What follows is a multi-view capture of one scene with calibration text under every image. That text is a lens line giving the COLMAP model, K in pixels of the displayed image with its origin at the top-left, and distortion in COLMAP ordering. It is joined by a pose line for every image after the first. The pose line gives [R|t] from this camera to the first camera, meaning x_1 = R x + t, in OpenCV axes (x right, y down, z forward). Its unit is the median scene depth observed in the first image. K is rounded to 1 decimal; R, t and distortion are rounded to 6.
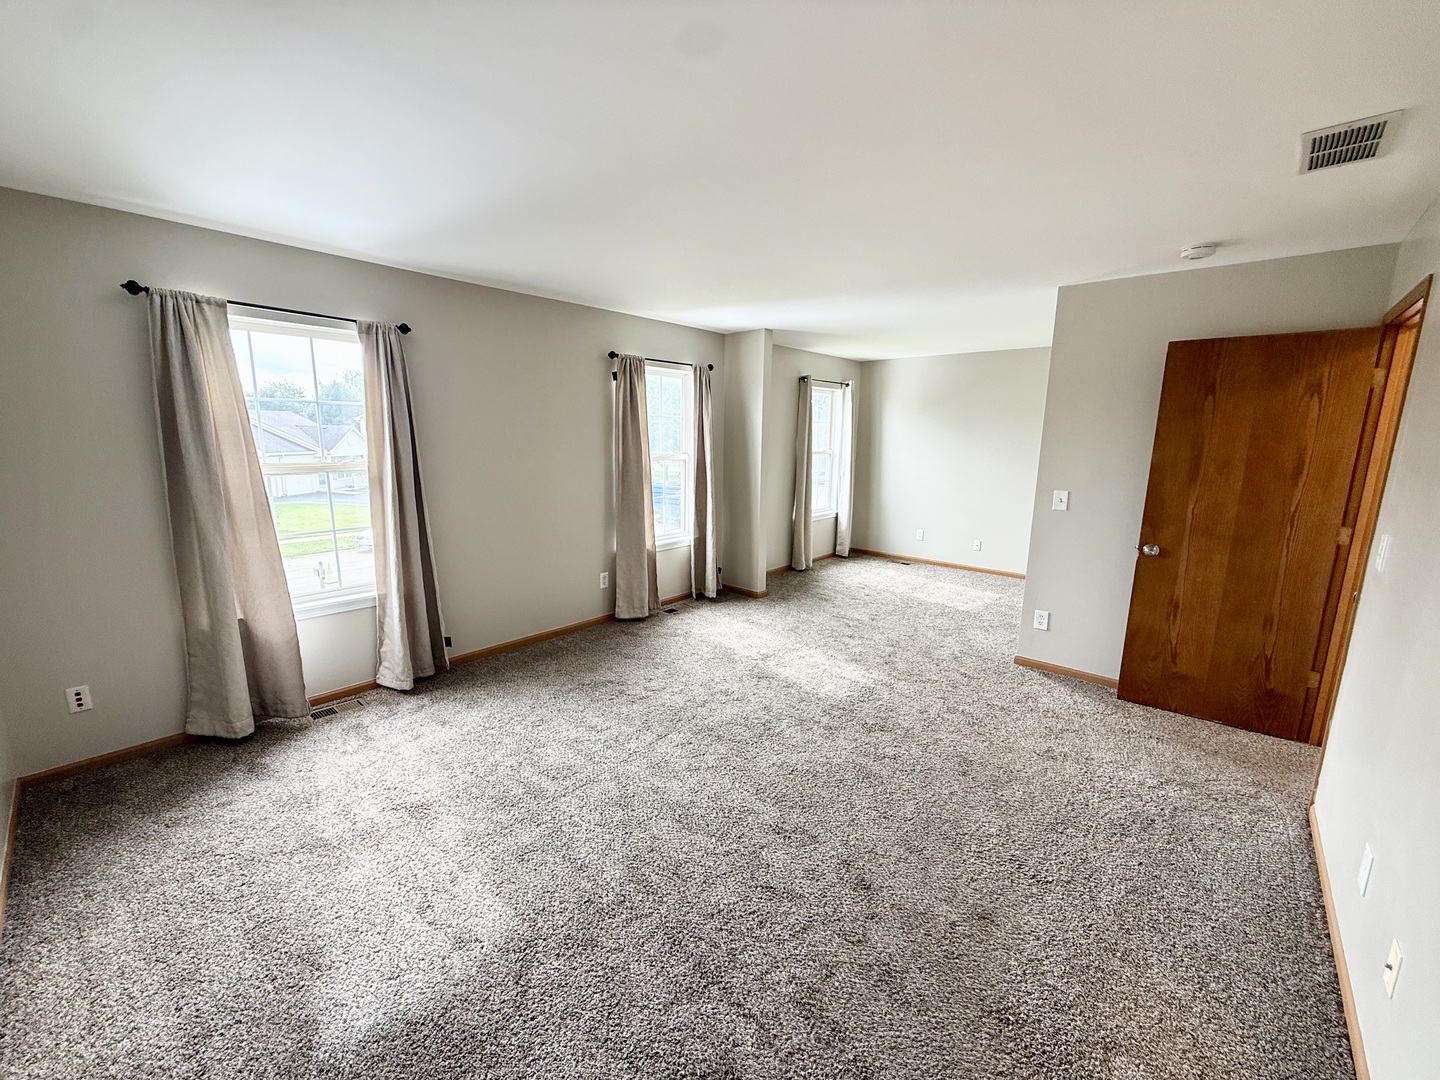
lens RADIAL K [[574.6, 0, 711.6], [0, 574.6, 541.9], [0, 0, 1]] dist [0.000133, -0.000127]
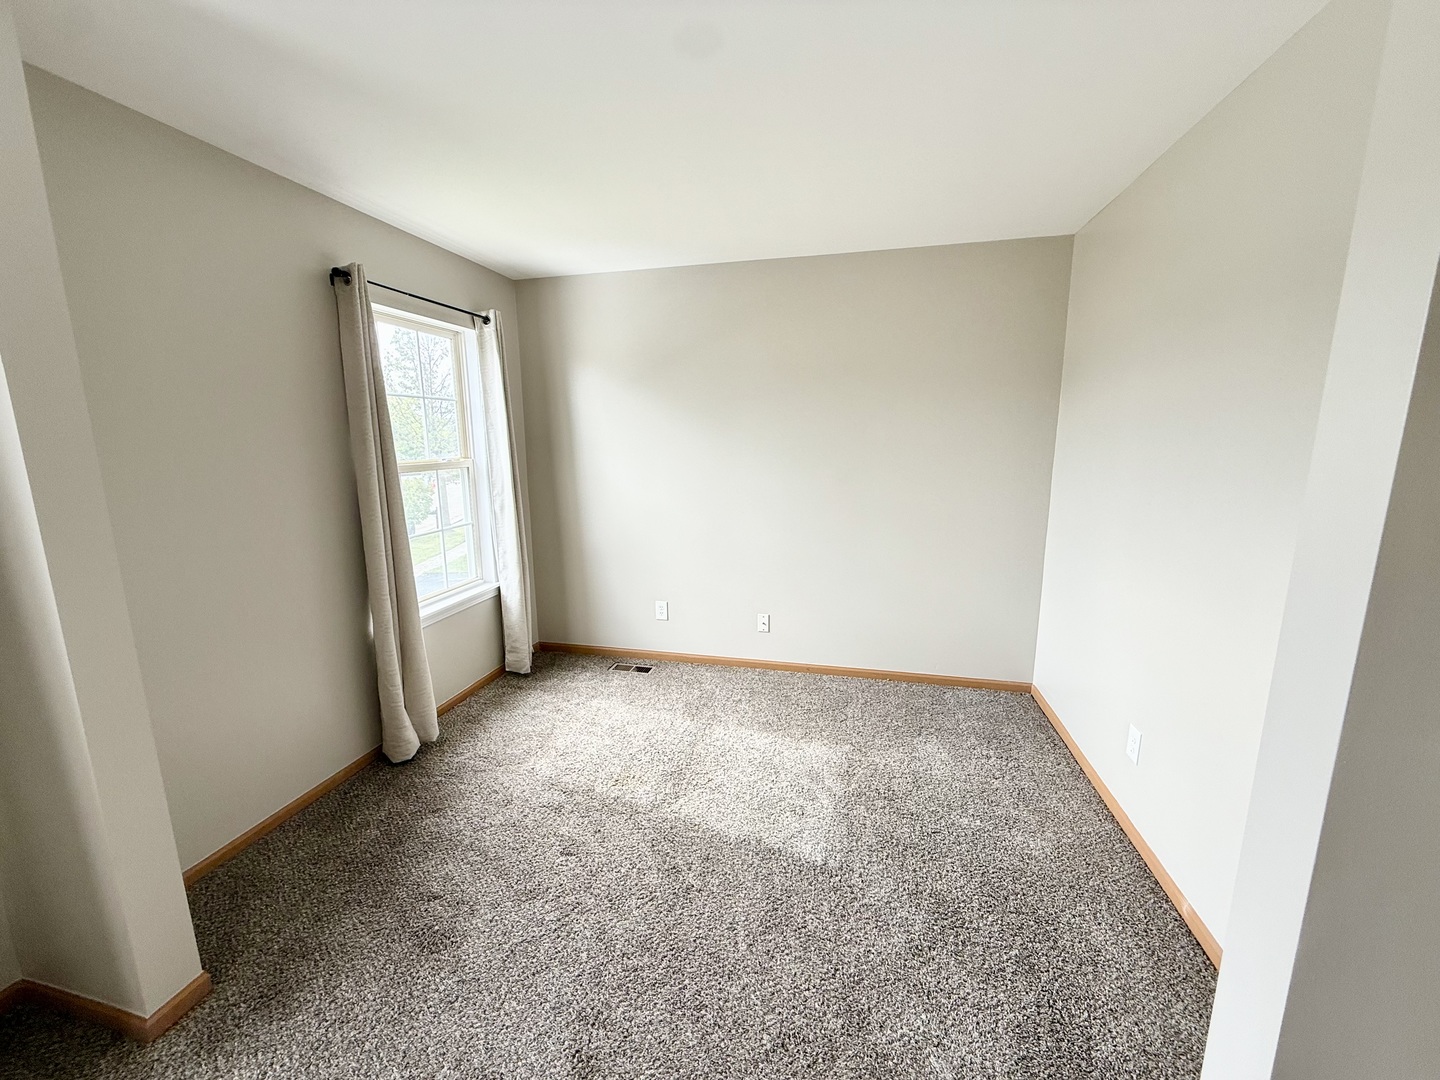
lens RADIAL K [[574.6, 0, 725.0], [0, 574.6, 543.1], [0, 0, 1]] dist [0.000133, -0.000127]
pose [[0.869544, -0.100462, 0.483528, 0.180300], [0.101554, 0.994540, 0.024006, -0.093720], [-0.483300, 0.028230, 0.874999, 0.560493]]
